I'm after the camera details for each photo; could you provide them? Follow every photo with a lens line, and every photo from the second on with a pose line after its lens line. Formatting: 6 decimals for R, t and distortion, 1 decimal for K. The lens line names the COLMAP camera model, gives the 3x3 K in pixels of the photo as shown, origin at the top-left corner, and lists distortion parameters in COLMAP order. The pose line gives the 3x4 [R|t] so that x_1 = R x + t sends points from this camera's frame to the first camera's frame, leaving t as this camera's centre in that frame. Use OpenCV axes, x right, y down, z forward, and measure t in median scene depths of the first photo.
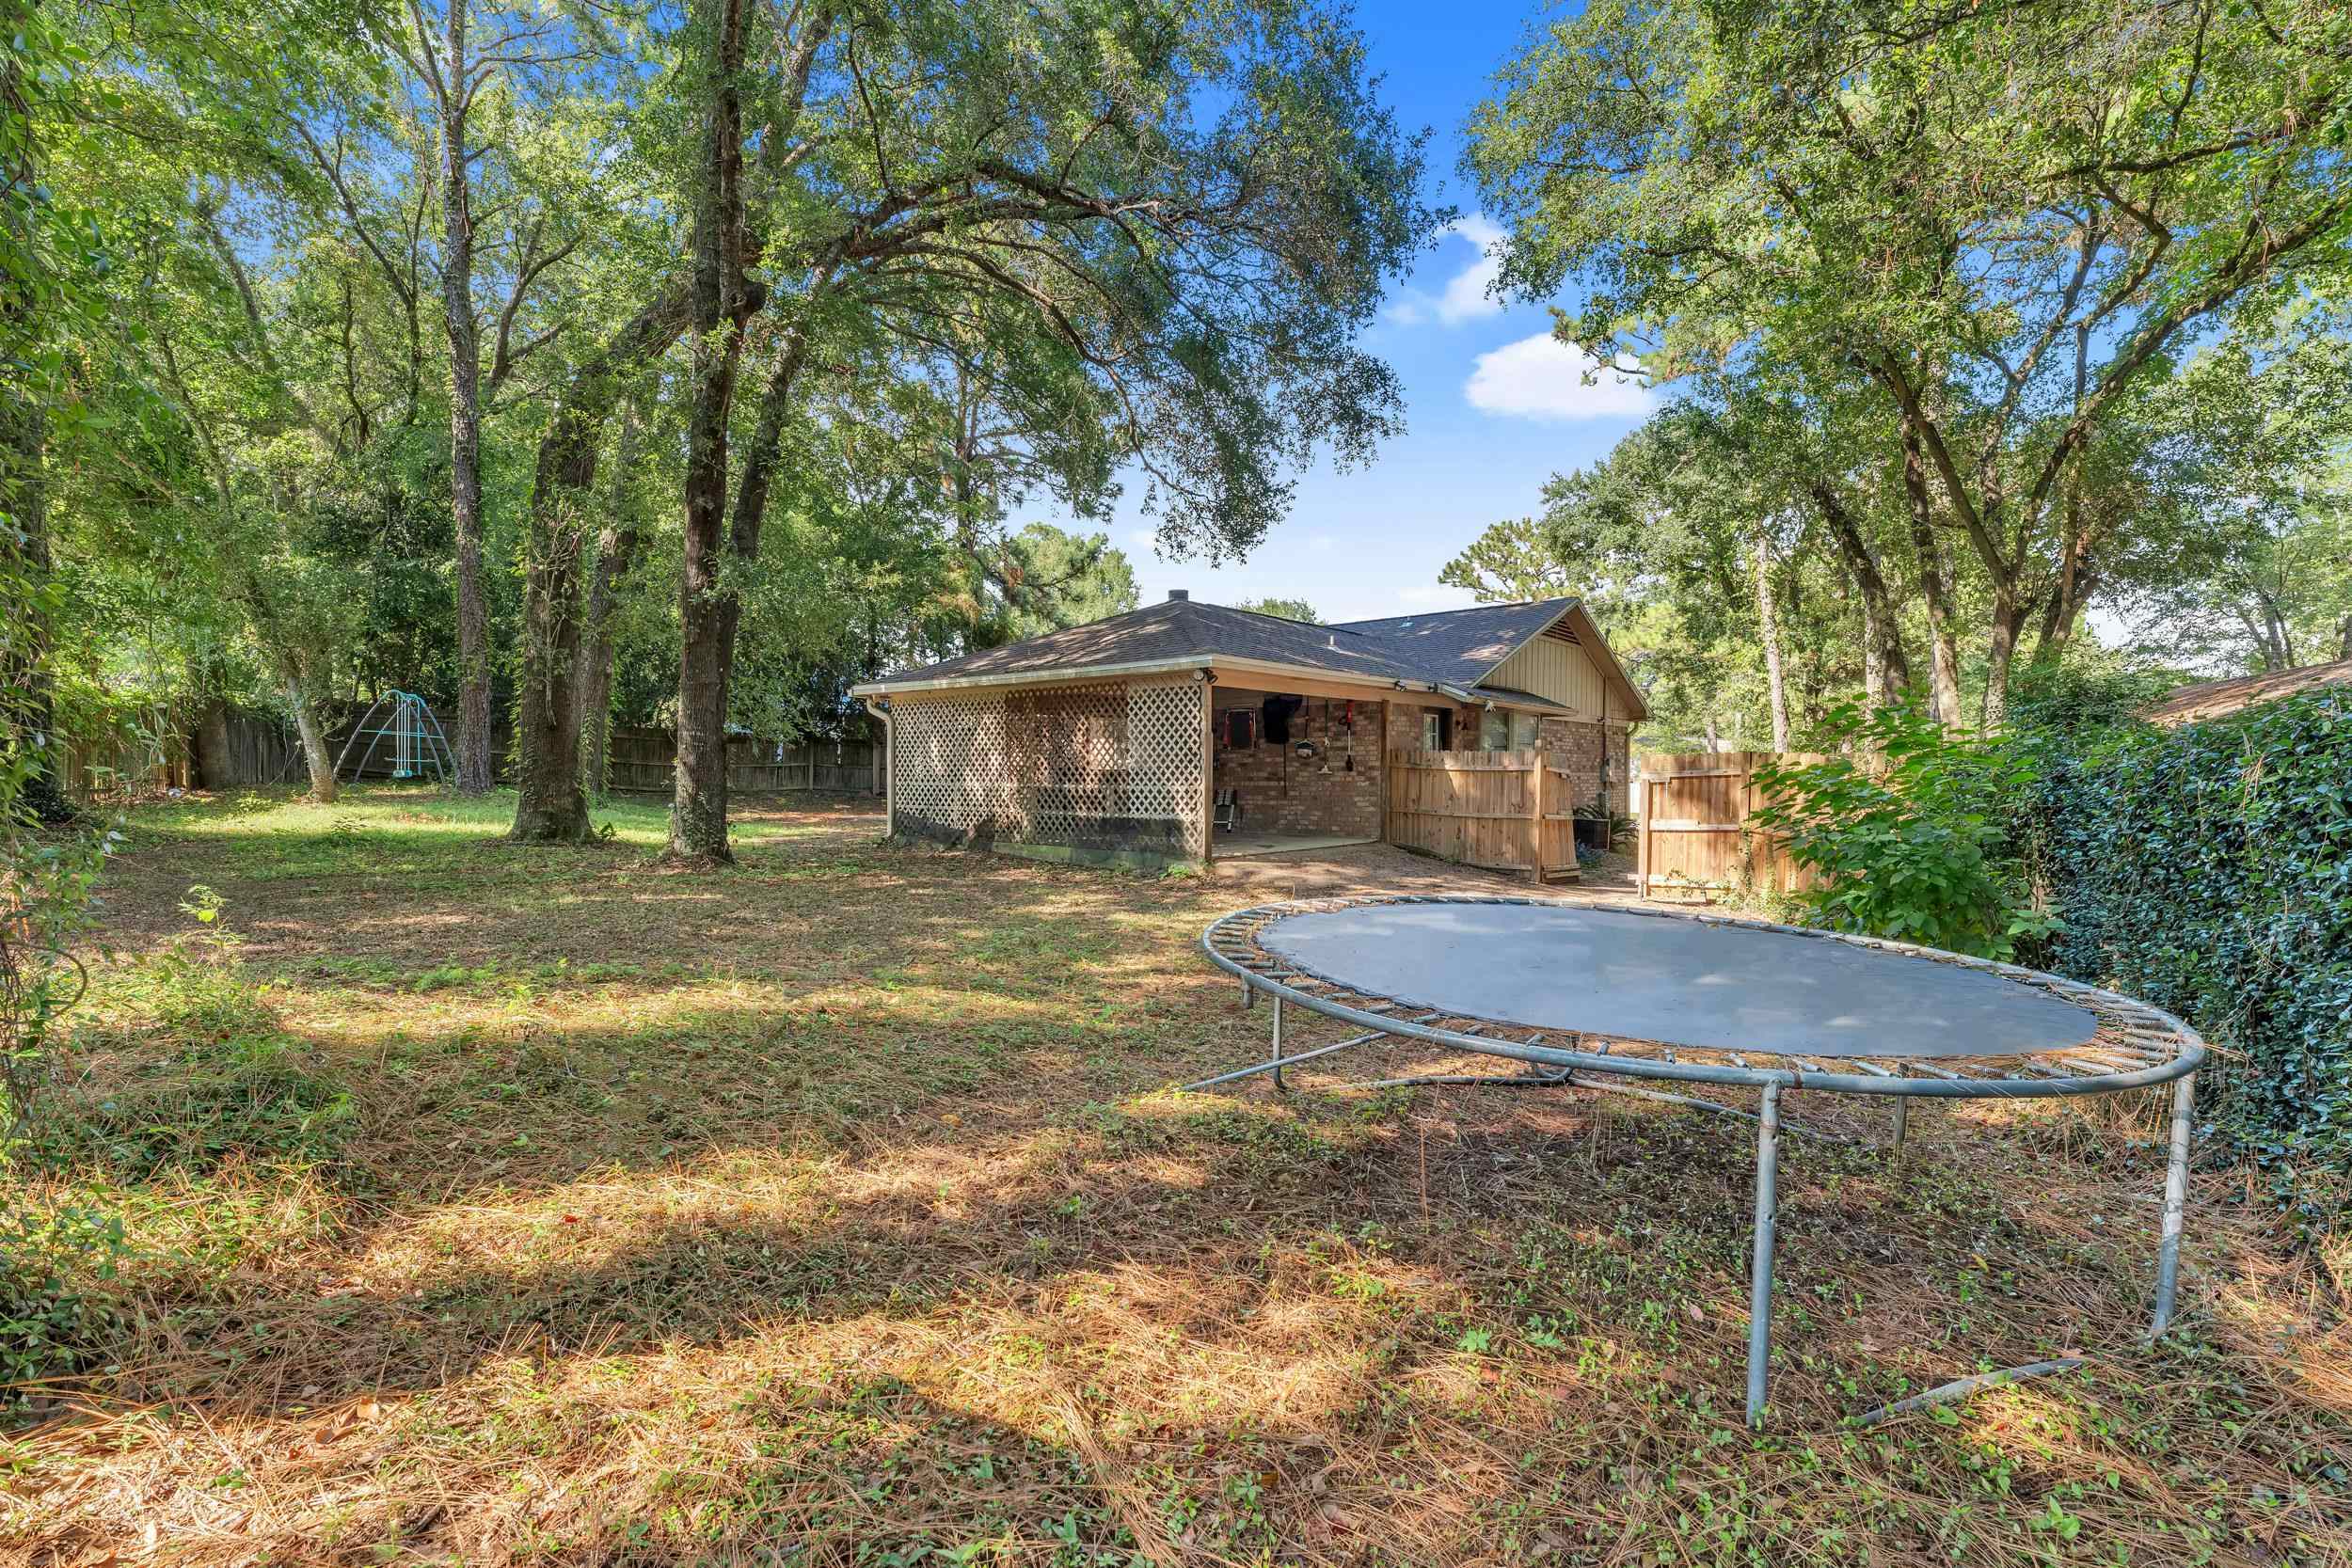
lens RADIAL K [[1043.7, 0, 1172.9], [0, 1043.7, 780.1], [0, 0, 1]] dist [-0.000256, 0.000036]
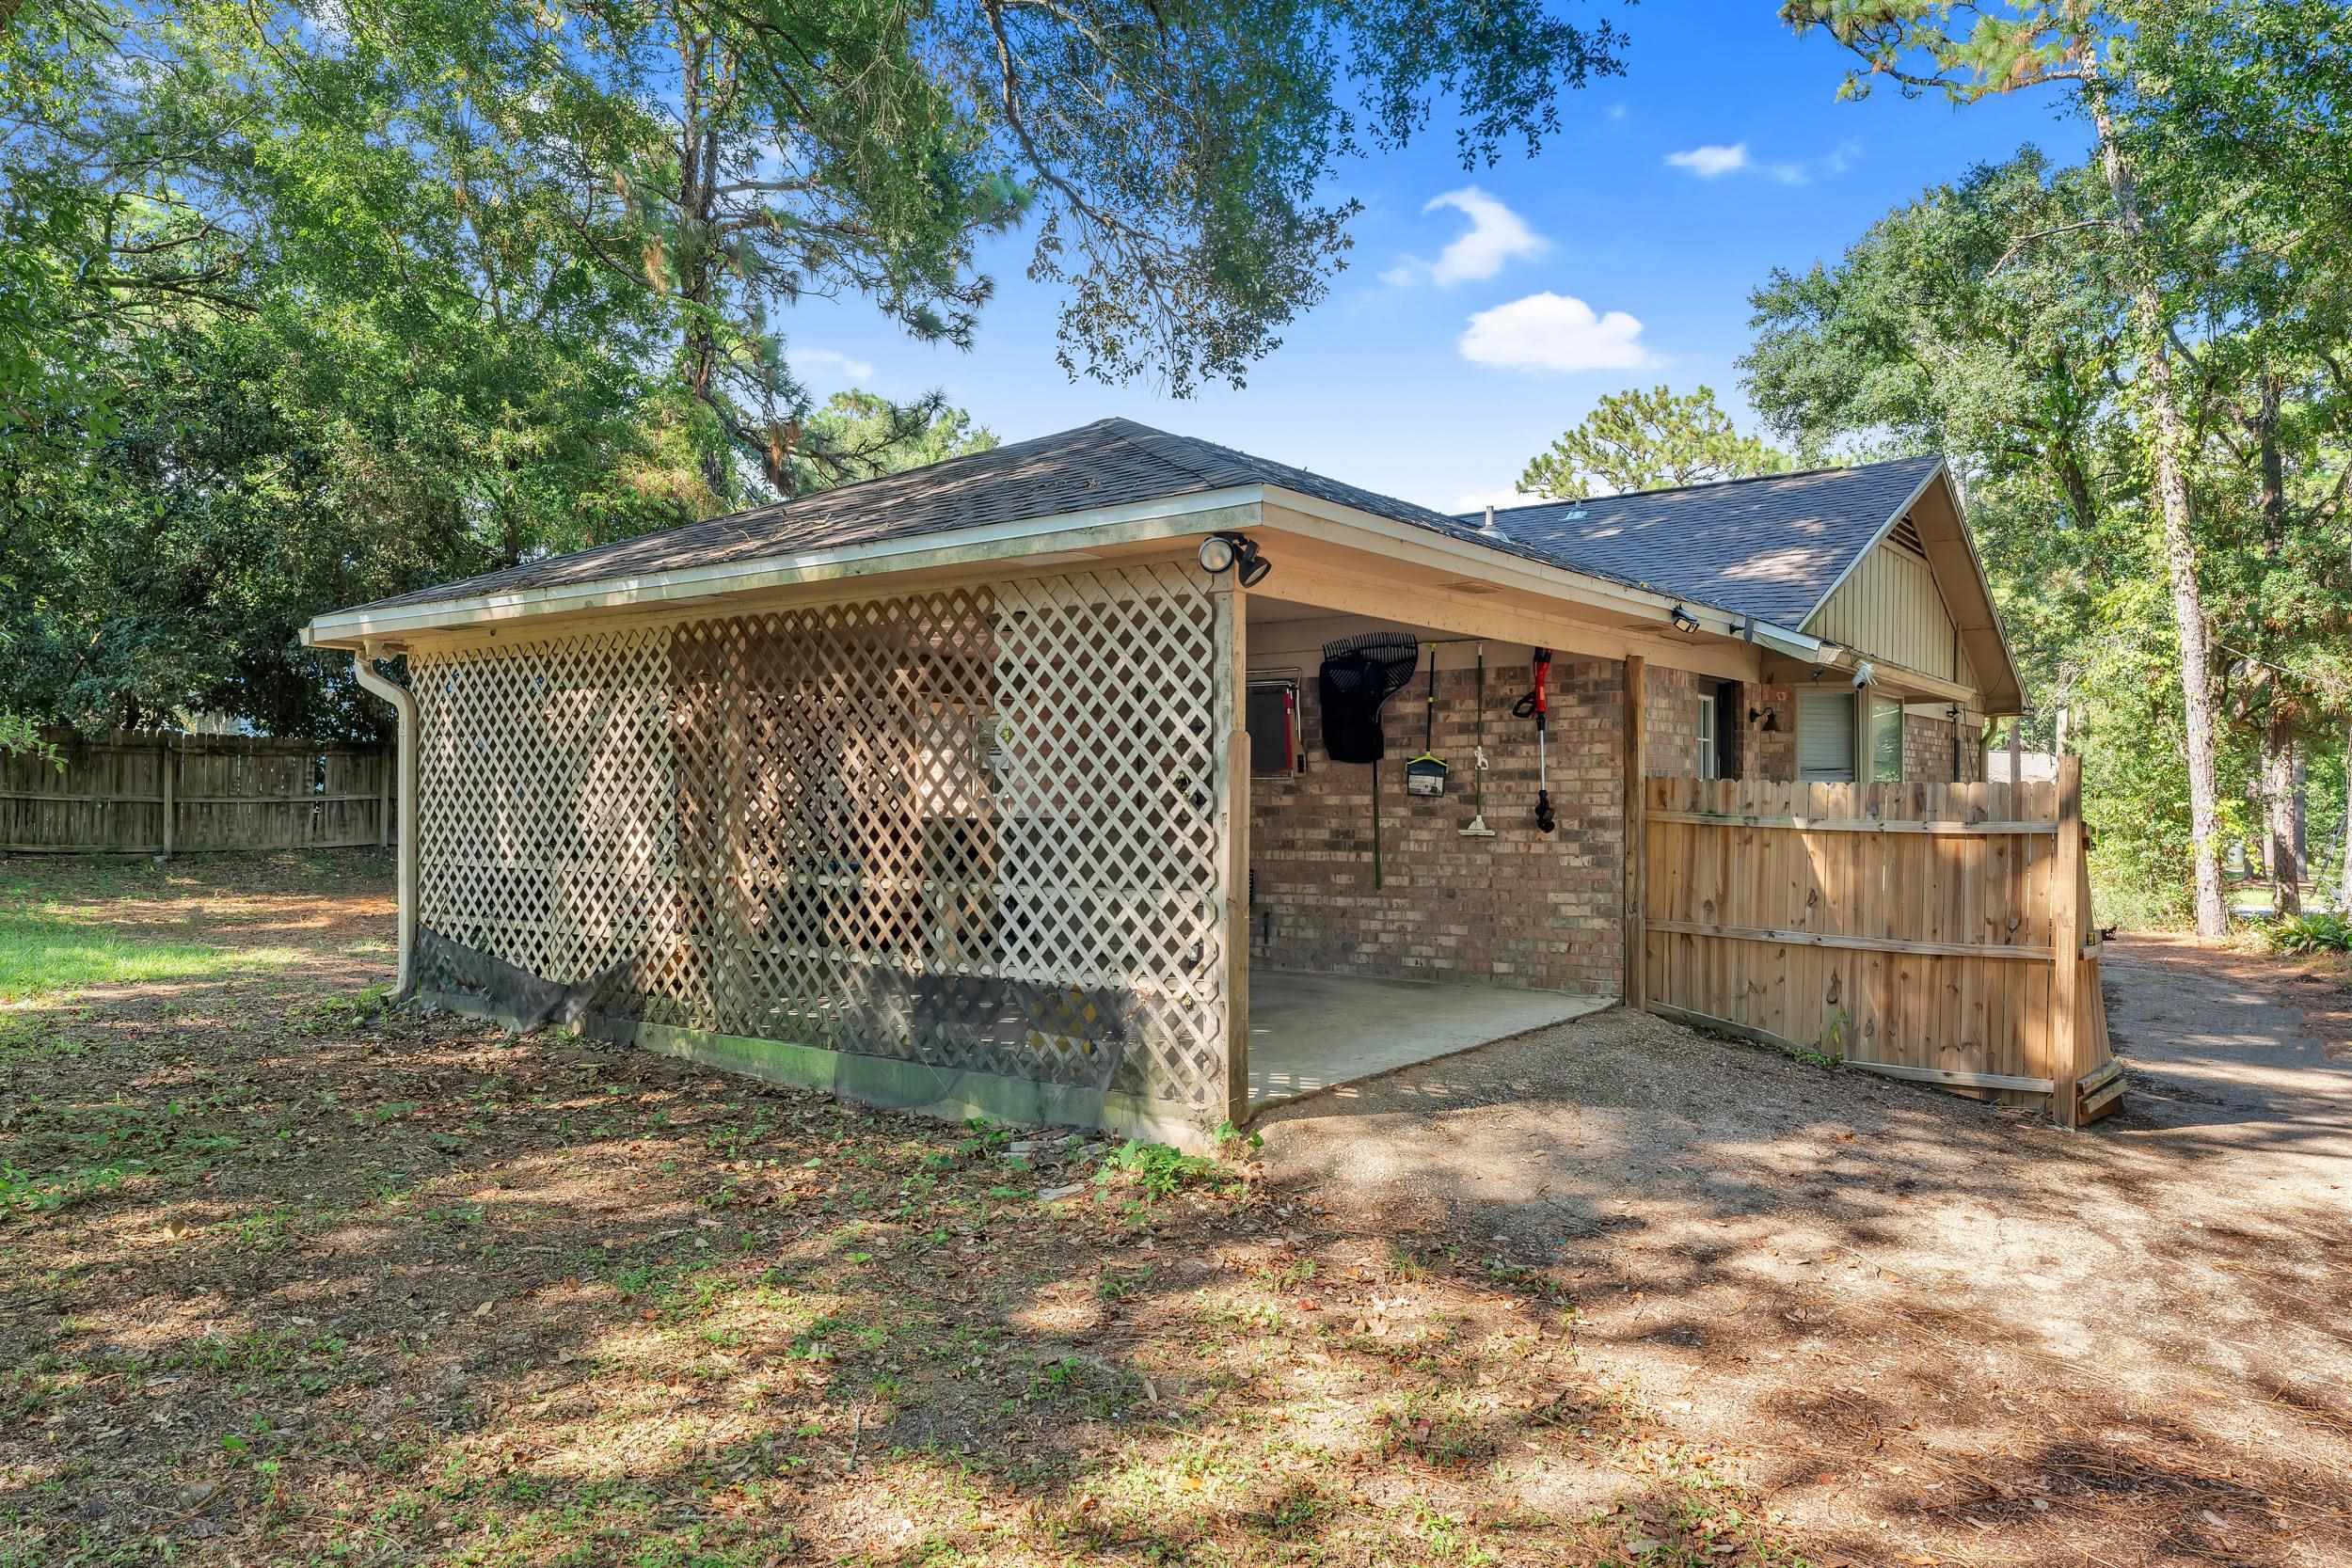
lens RADIAL K [[1561.5, 0, 1176.0], [0, 1561.5, 784.0], [0, 0, 1]] dist [0.002811, -0.001646]
pose [[0.997802, -0.000442, 0.066261, -0.010910], [0.001506, 0.999871, -0.016014, -0.012677], [-0.066246, 0.016078, 0.997674, 0.295688]]
